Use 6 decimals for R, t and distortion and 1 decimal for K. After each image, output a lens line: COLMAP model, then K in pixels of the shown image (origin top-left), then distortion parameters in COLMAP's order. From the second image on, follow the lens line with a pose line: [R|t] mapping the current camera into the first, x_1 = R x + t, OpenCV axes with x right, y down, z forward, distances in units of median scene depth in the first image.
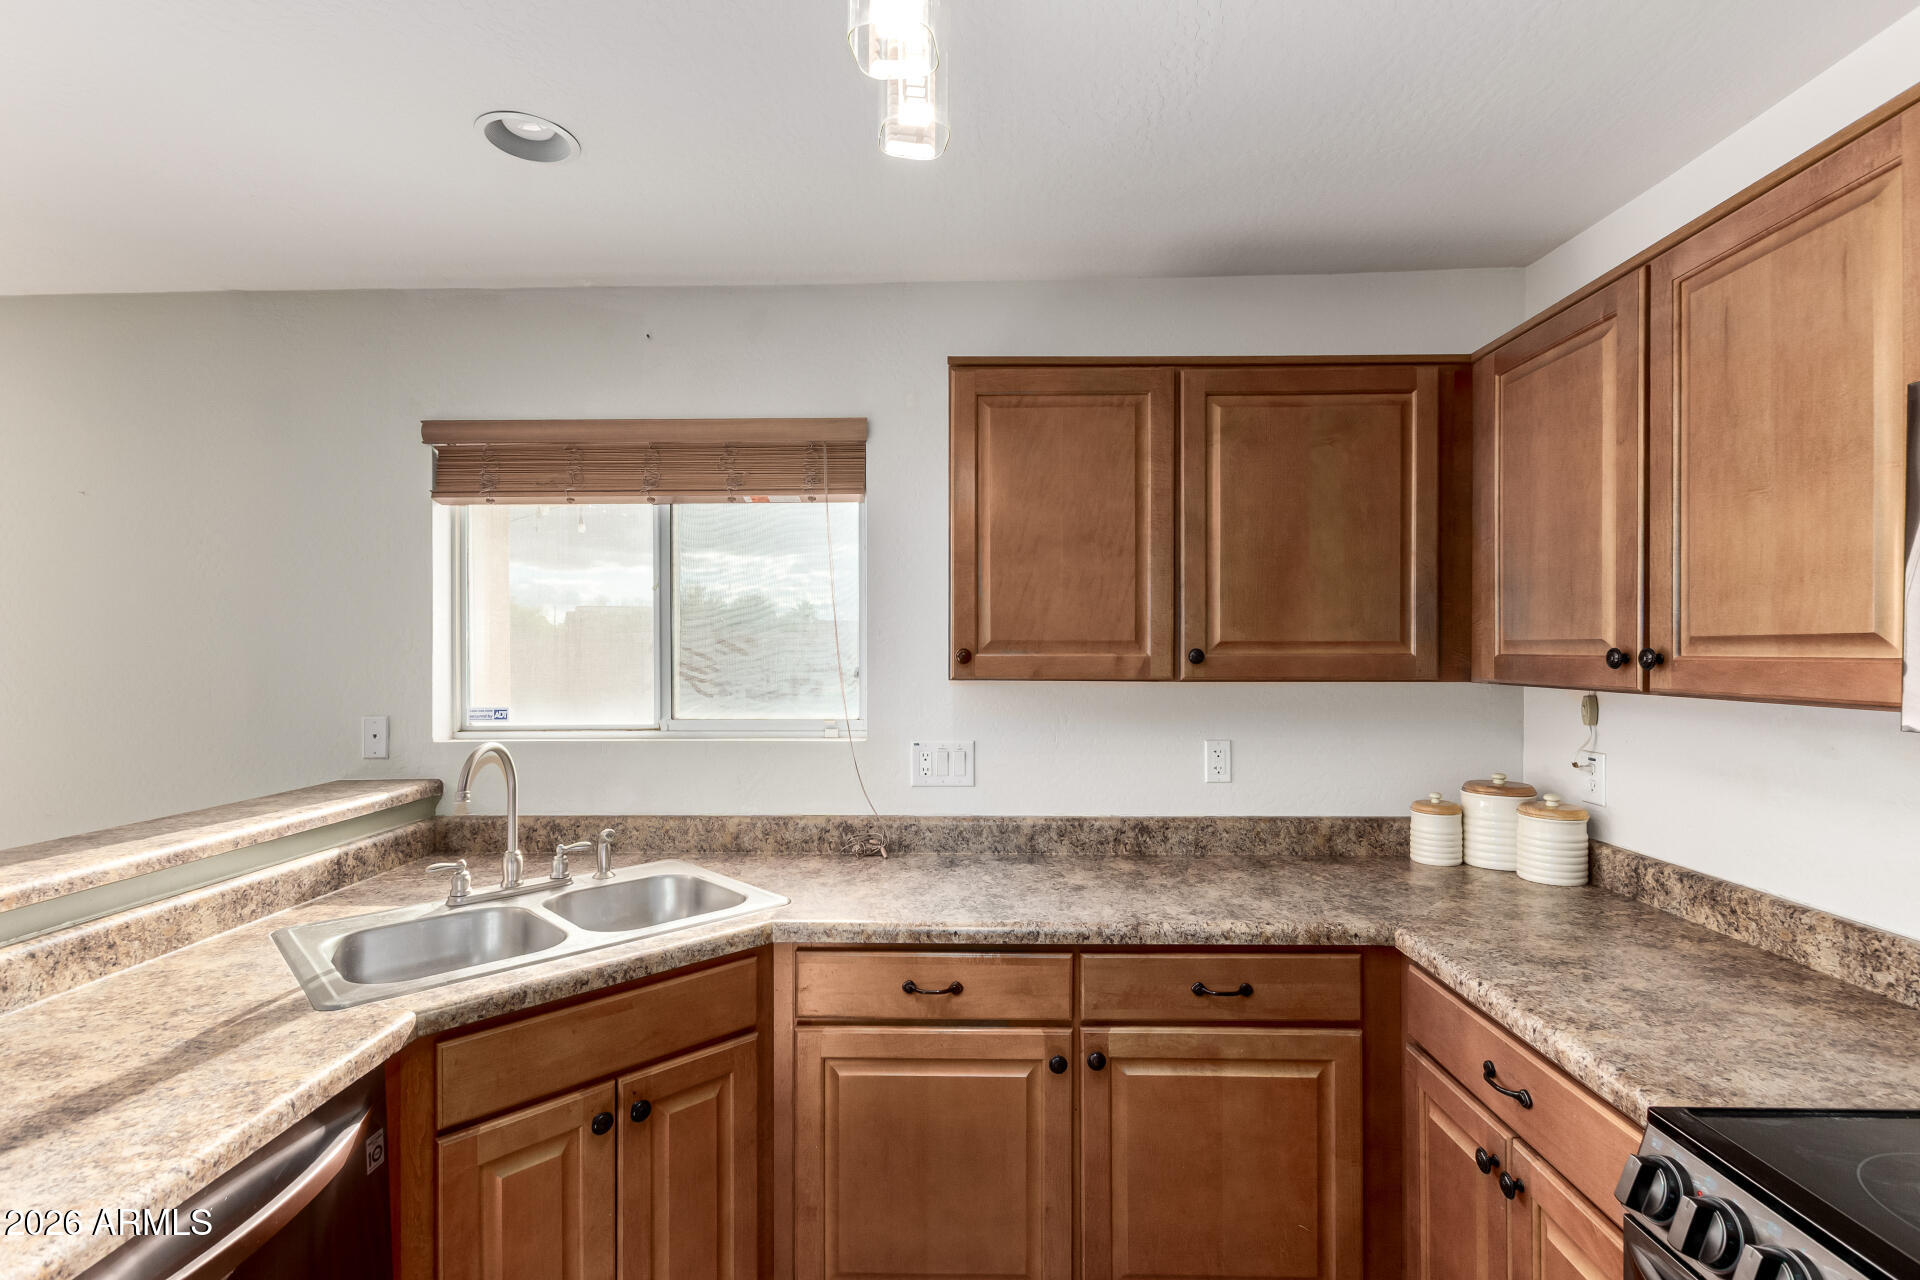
lens RADIAL K [[900.2, 0, 967.6], [0, 900.2, 644.8], [0, 0, 1]] dist [0.007734, 0.000537]
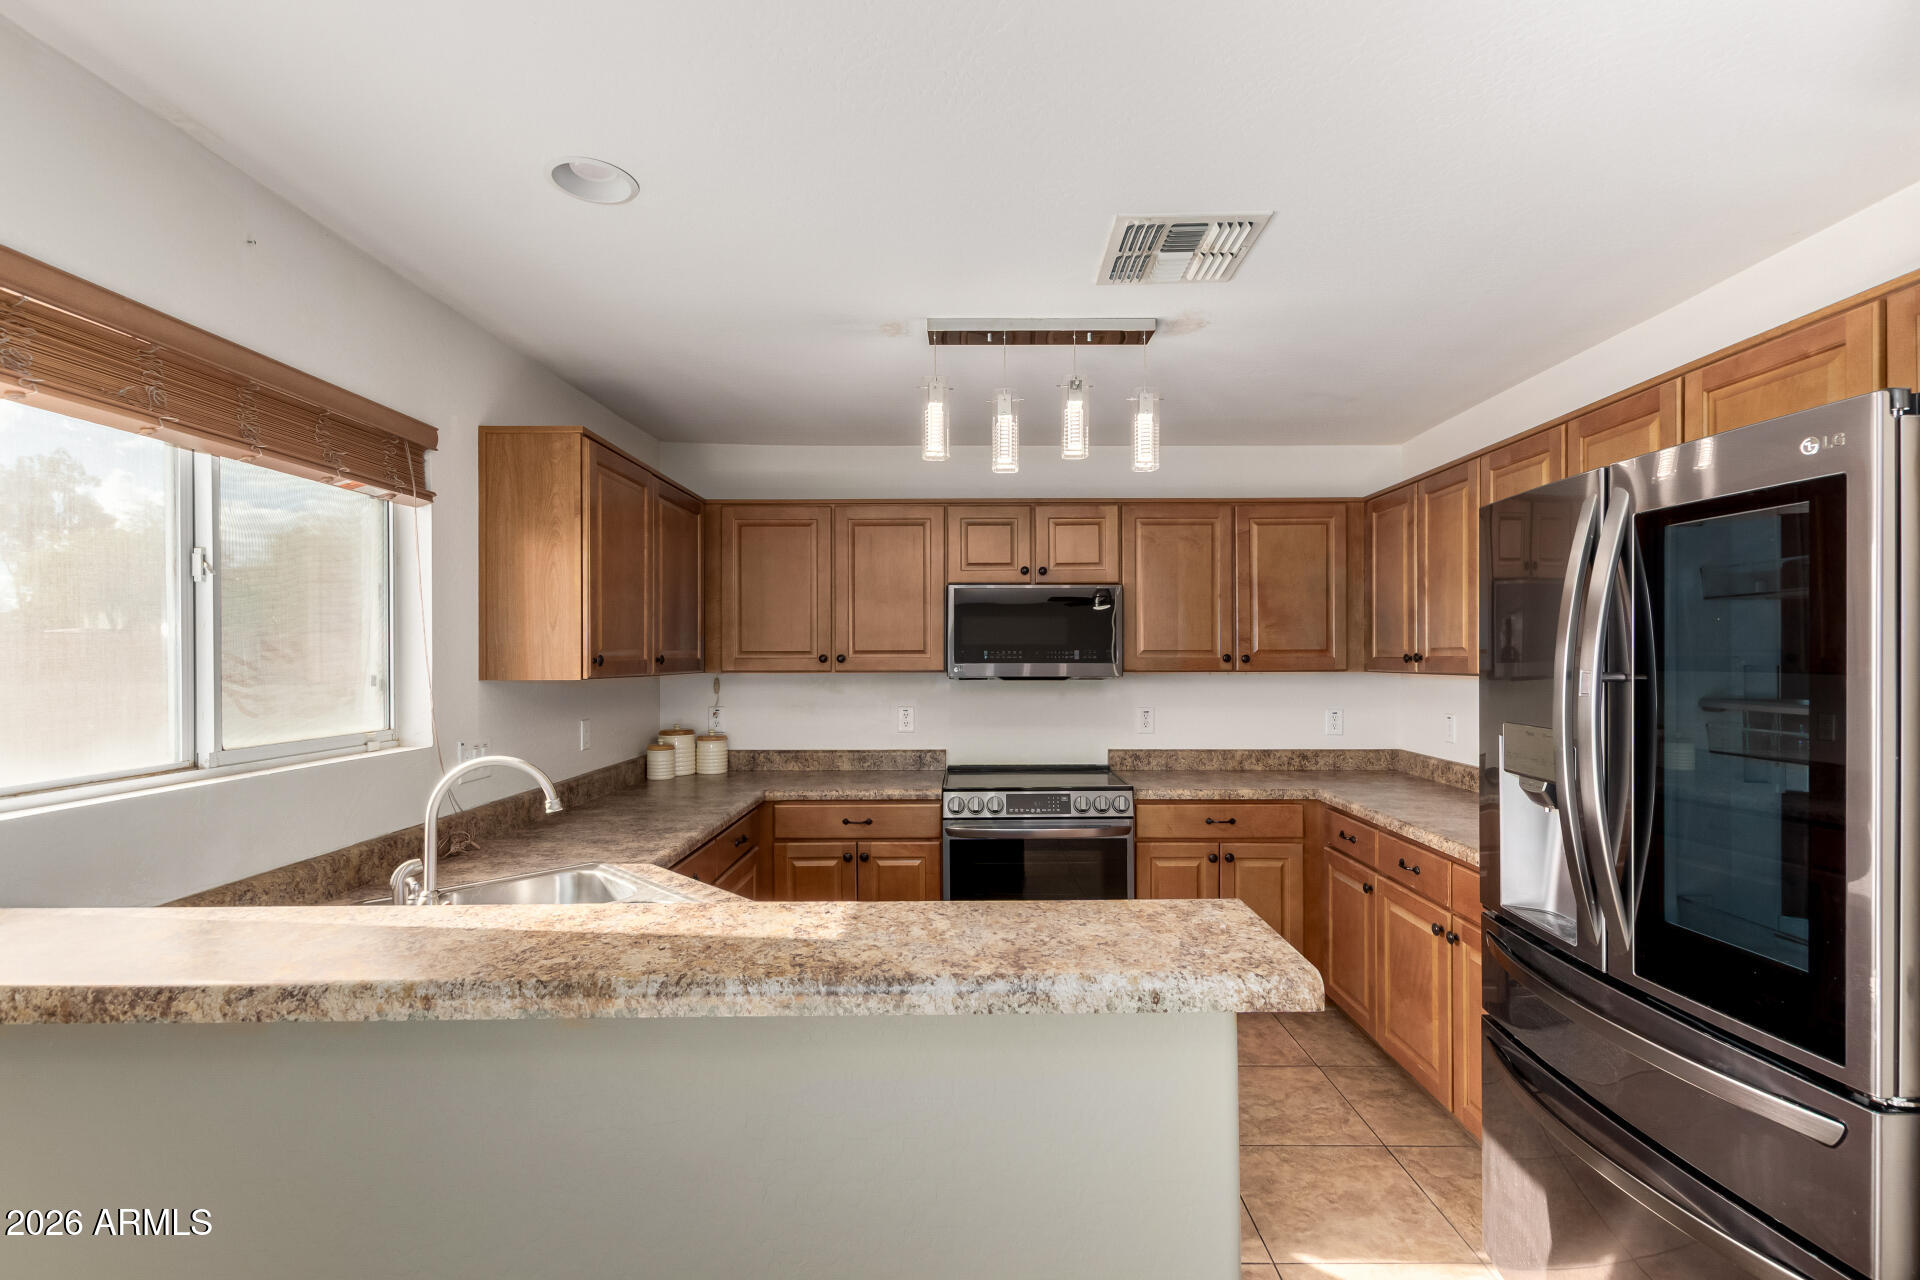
lens RADIAL K [[900.2, 0, 973.2], [0, 900.2, 653.4], [0, 0, 1]] dist [0.007734, 0.000537]
pose [[-0.030917, 0.004376, 0.999512, -1.138885], [0.000142, 0.999990, -0.004374, 0.007447], [-0.999522, 0.000007, -0.030917, 0.425211]]
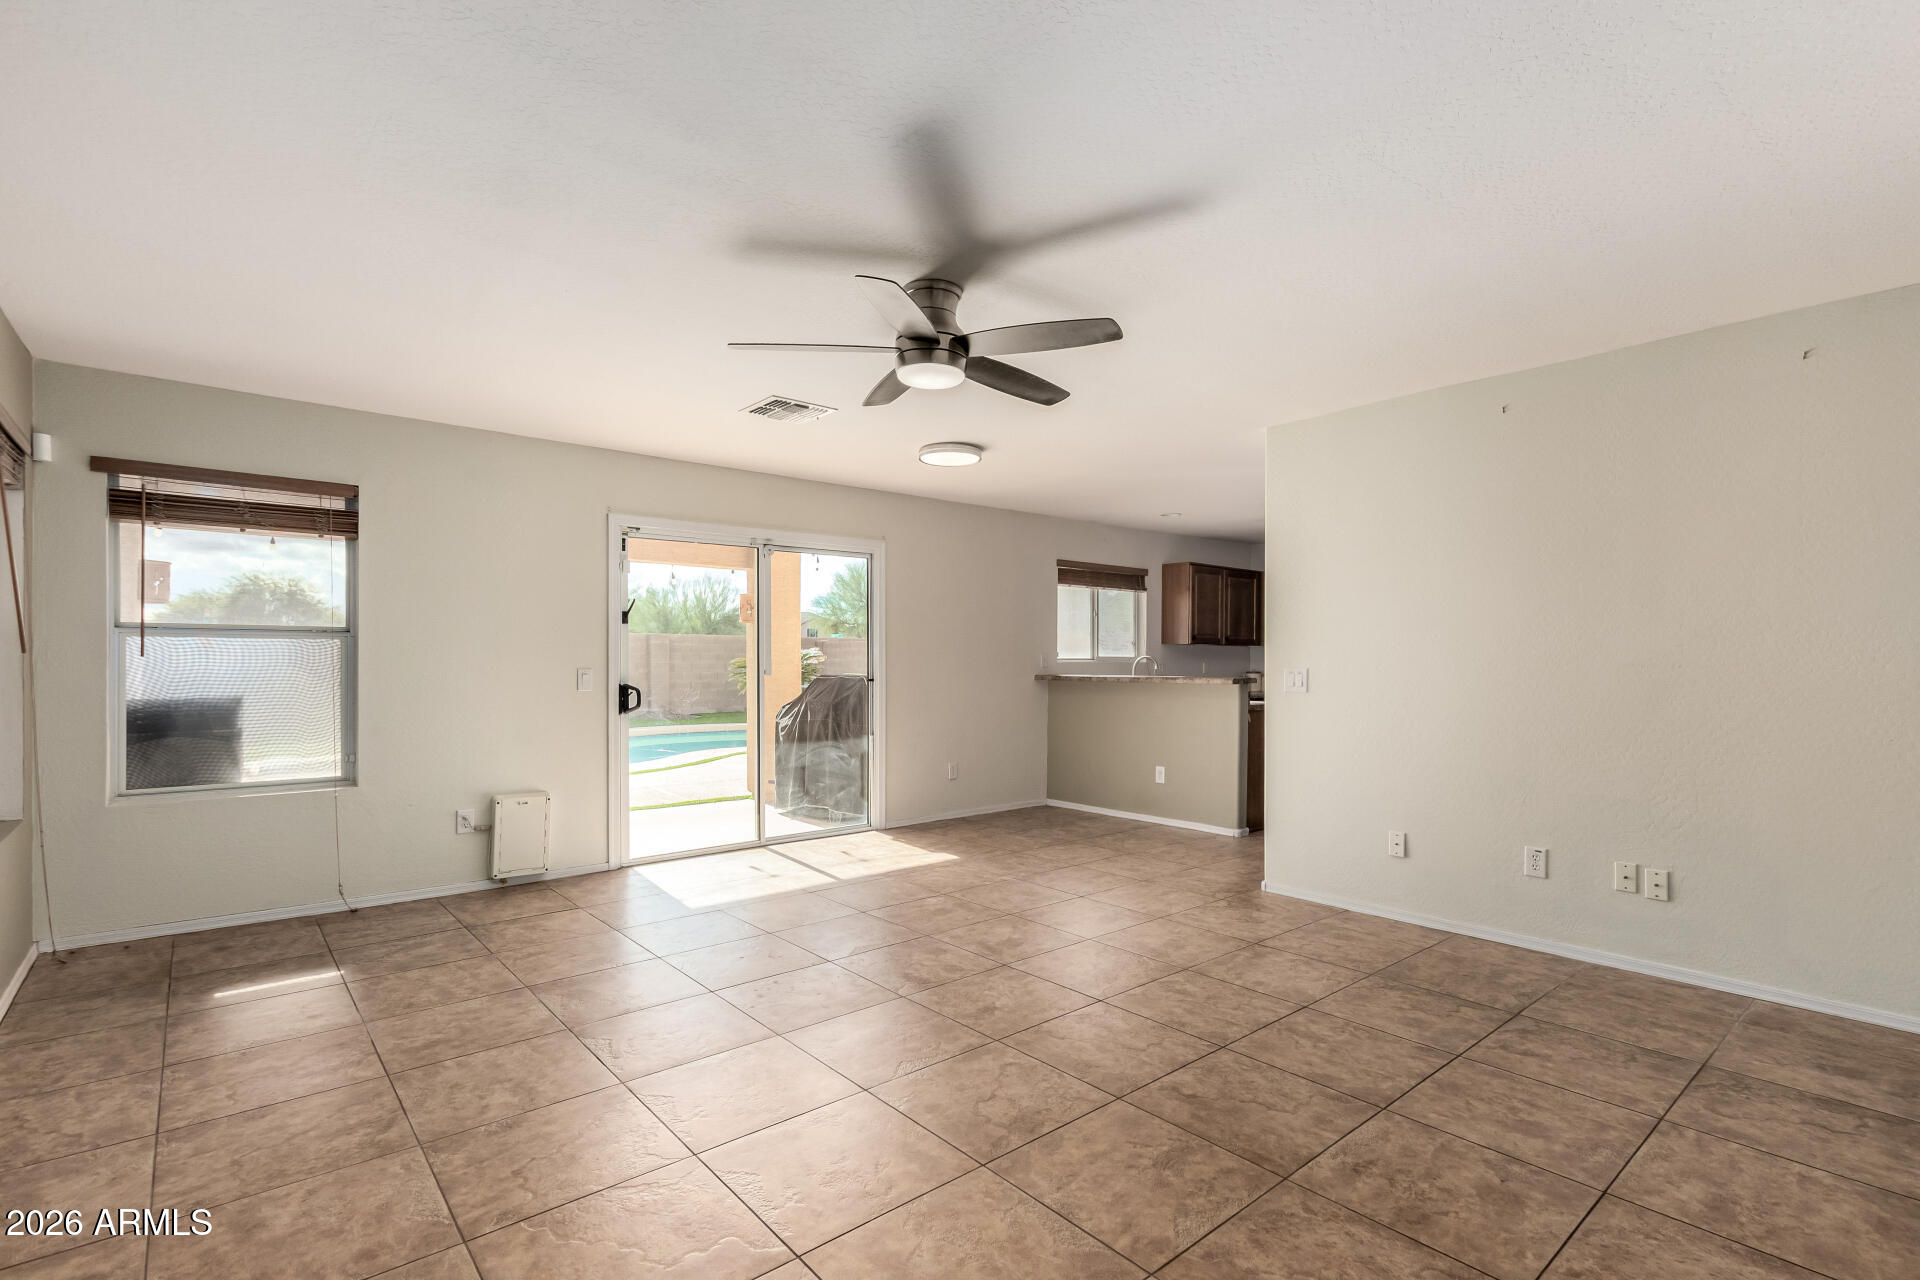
lens RADIAL K [[900.2, 0, 969.2], [0, 900.2, 651.8], [0, 0, 1]] dist [0.007734, 0.000537]
pose [[0.753459, 0.014924, 0.657326, -2.902908], [-0.009727, 0.999886, -0.011551, 0.114357], [-0.657423, 0.002310, 0.753518, -1.164554]]
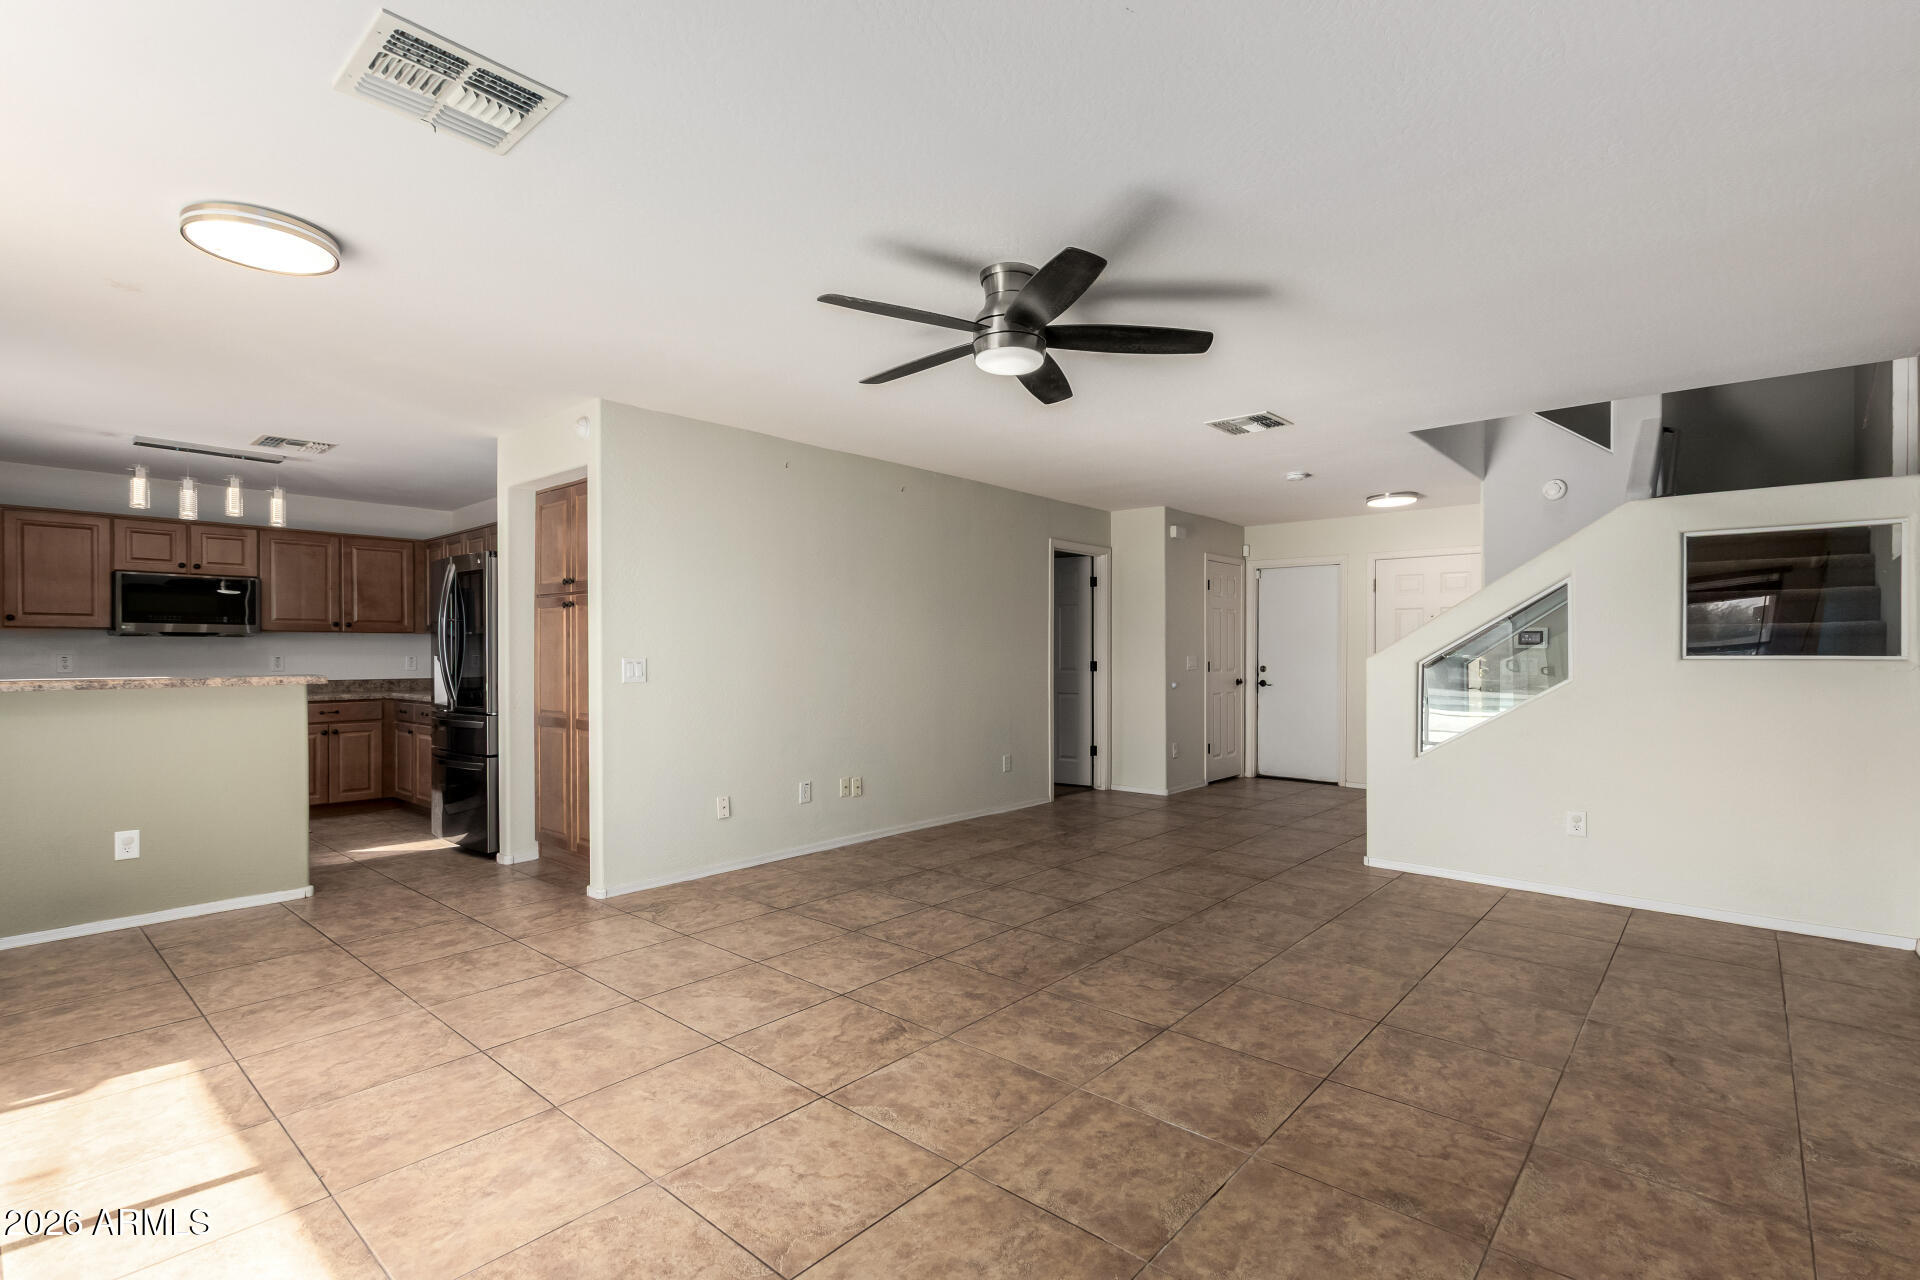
lens RADIAL K [[900.2, 0, 970.9], [0, 900.2, 656.3], [0, 0, 1]] dist [0.007734, 0.000537]
pose [[-0.766756, 0.004644, 0.641922, -2.864598], [0.003958, 0.999989, -0.002507, 0.123079], [-0.641926, 0.000619, -0.766766, 0.811166]]
